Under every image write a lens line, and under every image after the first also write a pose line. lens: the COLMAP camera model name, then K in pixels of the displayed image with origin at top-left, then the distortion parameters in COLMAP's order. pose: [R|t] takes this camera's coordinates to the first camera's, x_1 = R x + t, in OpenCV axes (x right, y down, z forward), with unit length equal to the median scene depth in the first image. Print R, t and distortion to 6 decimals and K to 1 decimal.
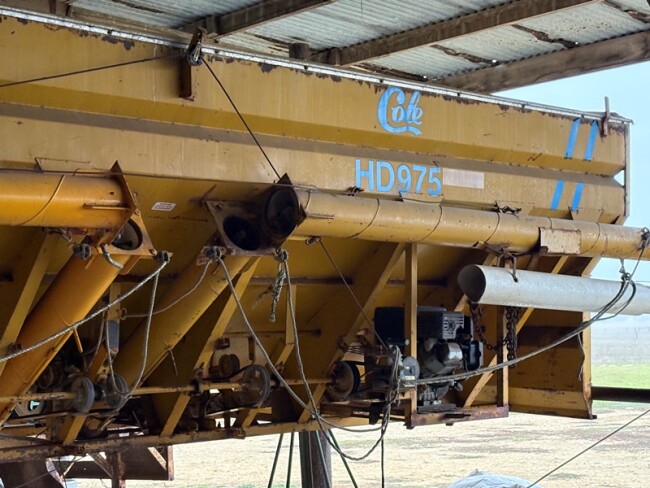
lens RADIAL K [[1228.4, 0, 325.0], [0, 1228.4, 242.8], [0, 0, 1]] dist [-0.041873, 0.000000]
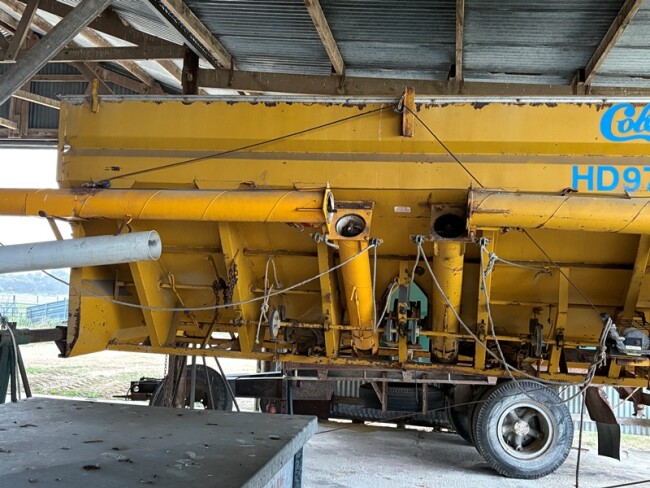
lens RADIAL K [[695.3, 0, 324.7], [0, 695.3, 247.0], [0, 0, 1]] dist [-0.076511, 0.000000]
pose [[0.549258, -0.006080, -0.835631, 0.516157], [-0.009126, 0.999870, -0.013273, 0.028048], [0.835603, 0.014916, 0.549131, 0.447252]]
